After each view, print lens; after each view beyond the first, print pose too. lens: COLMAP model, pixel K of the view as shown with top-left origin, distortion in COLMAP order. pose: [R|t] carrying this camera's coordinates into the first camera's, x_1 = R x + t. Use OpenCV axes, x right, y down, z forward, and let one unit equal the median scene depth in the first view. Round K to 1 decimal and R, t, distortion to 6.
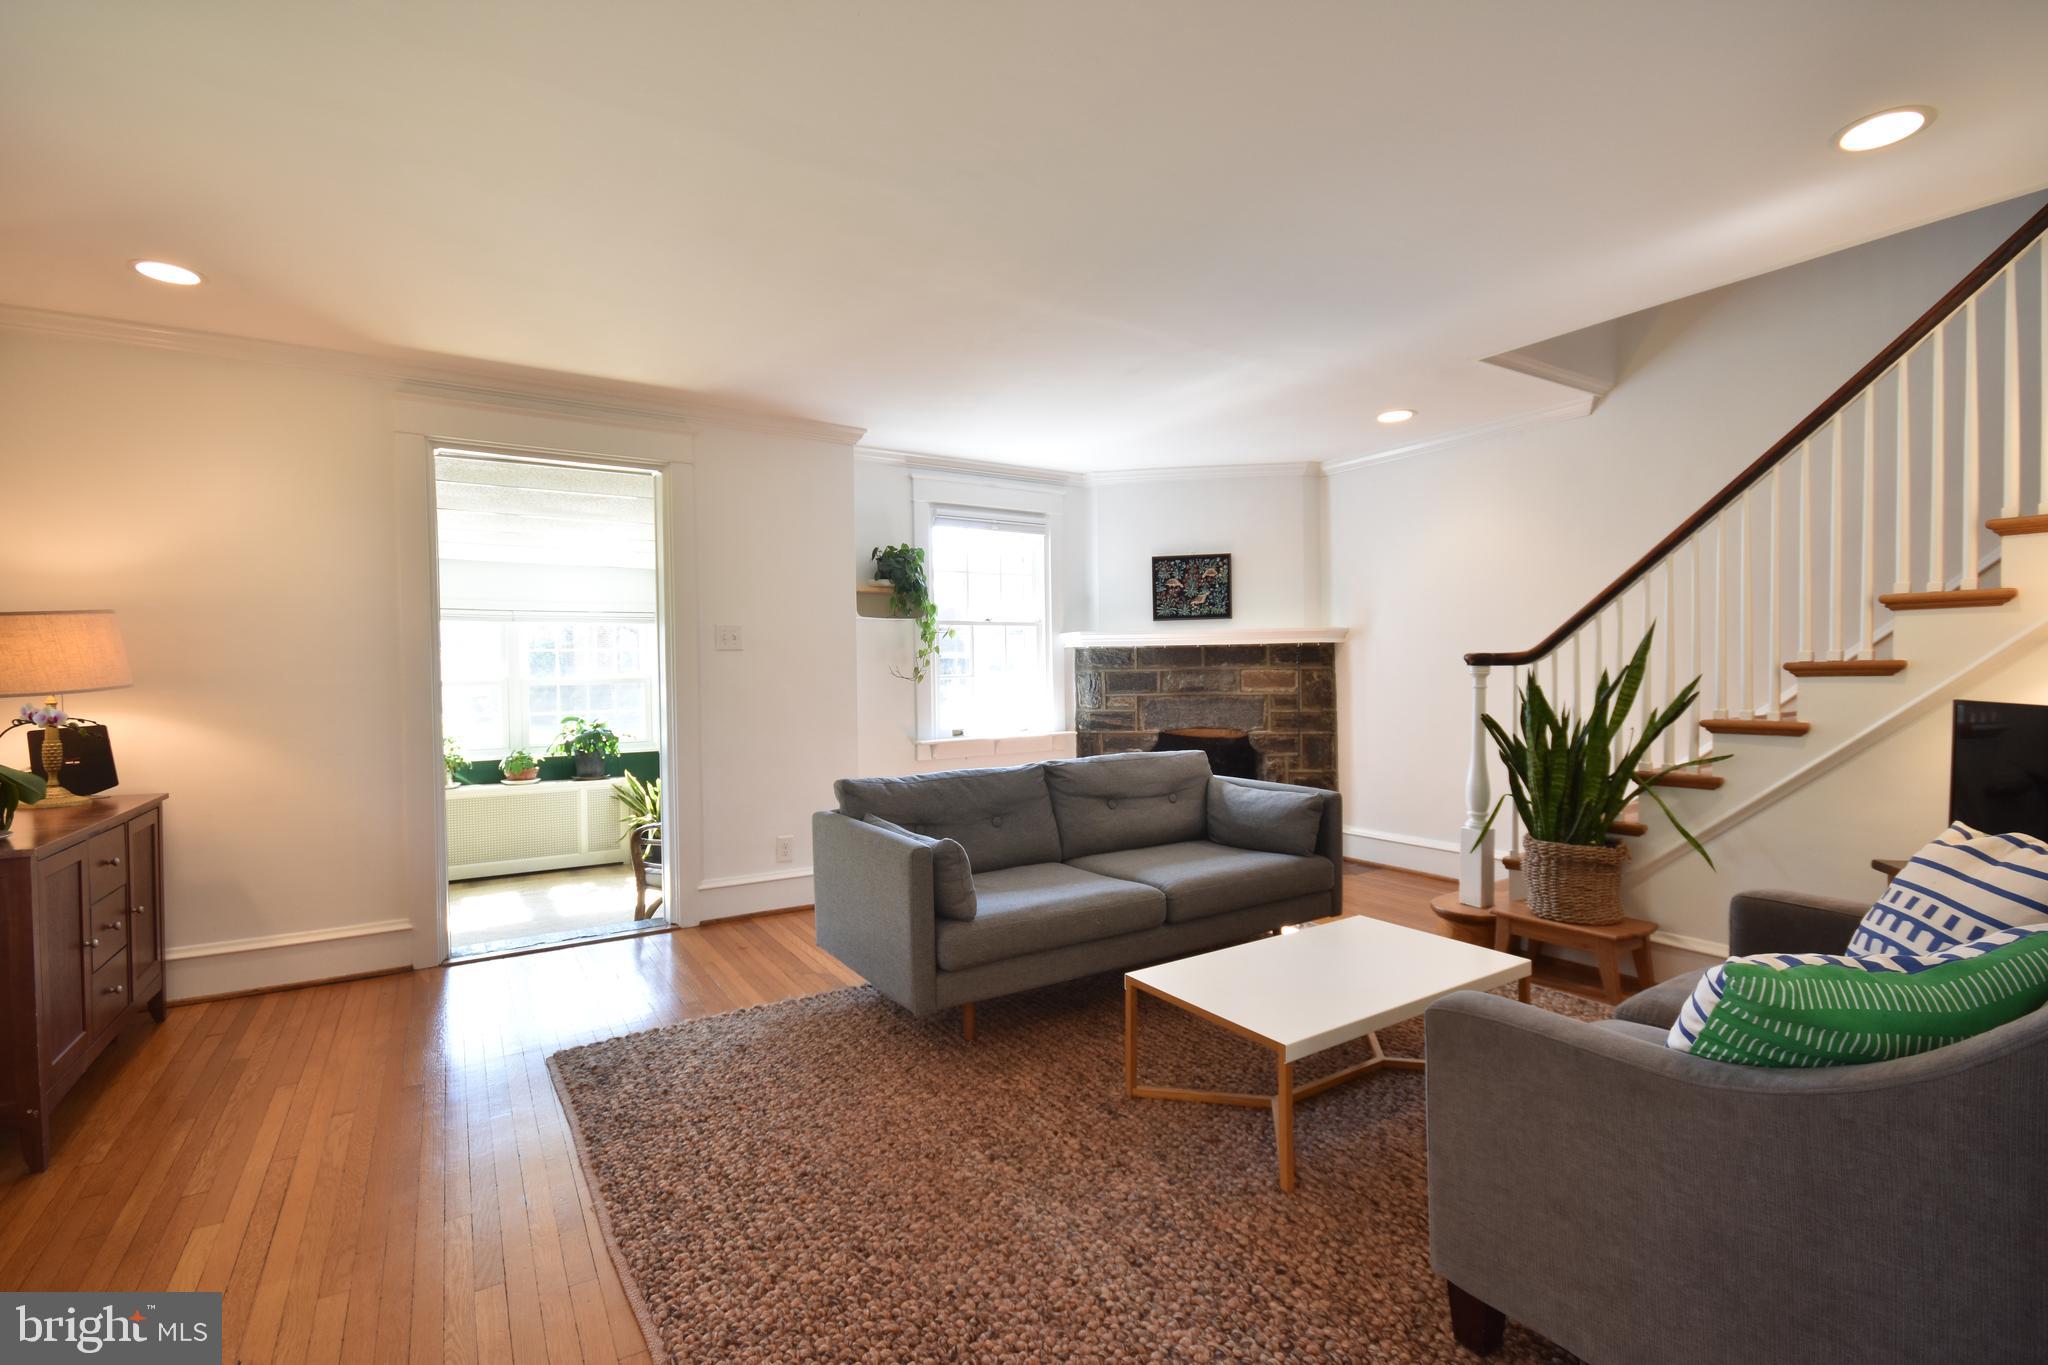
lens RADIAL K [[899.0, 0, 1026.0], [0, 899.0, 691.0], [0, 0, 1]] dist [0.008149, -0.011843]
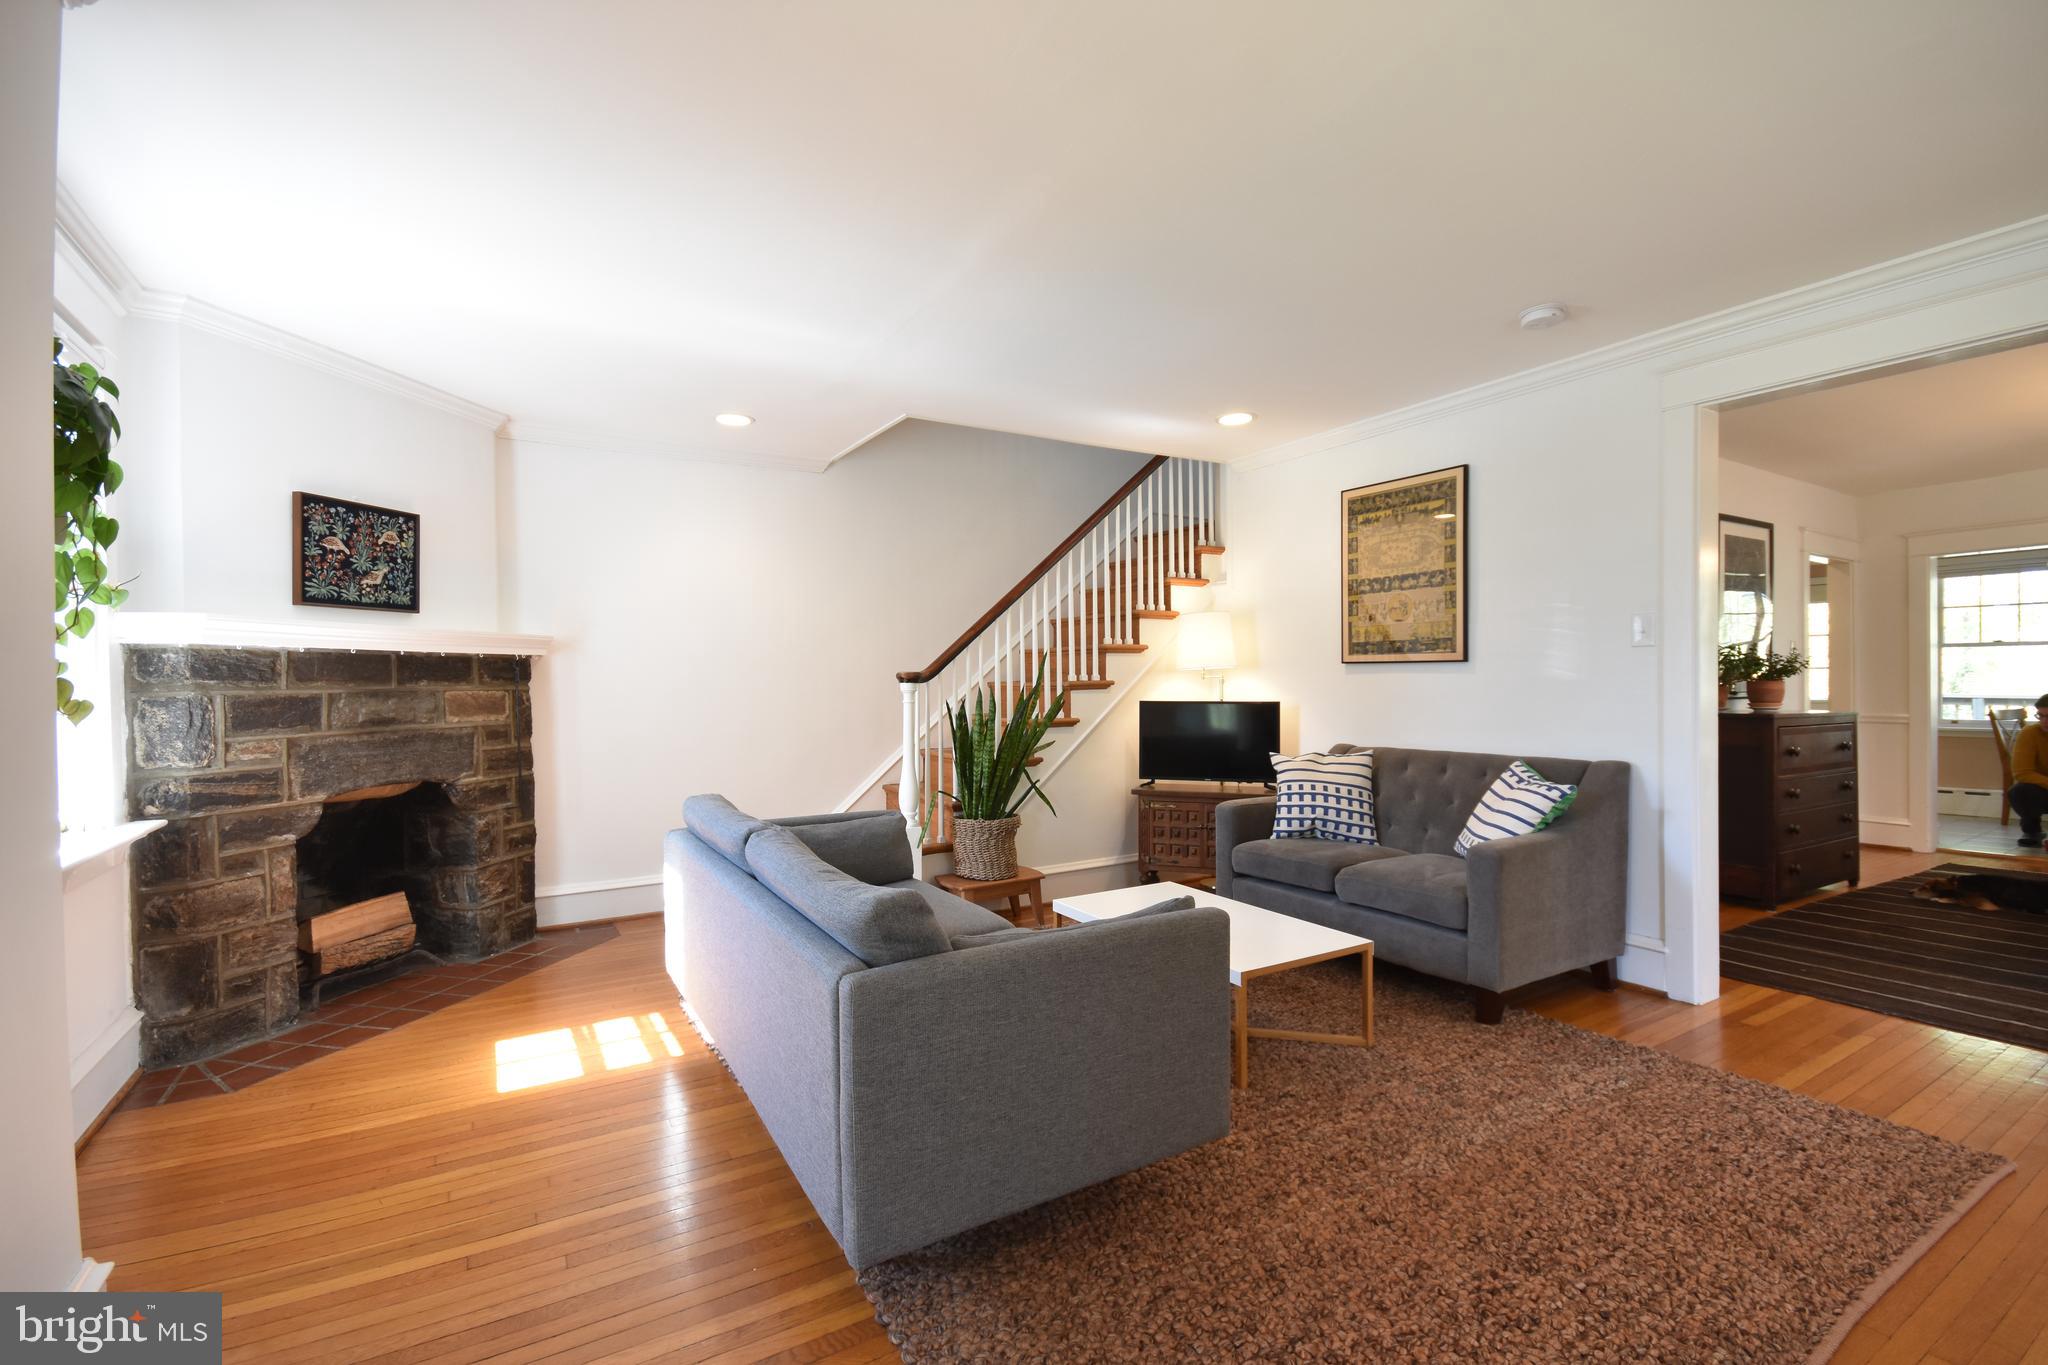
lens RADIAL K [[899.0, 0, 1026.0], [0, 899.0, 691.0], [0, 0, 1]] dist [0.008149, -0.011843]
pose [[0.037060, 0.002254, 0.999310, -0.418464], [0.033892, 0.999419, -0.003511, -0.006177], [-0.998738, 0.033999, 0.036962, 0.536304]]
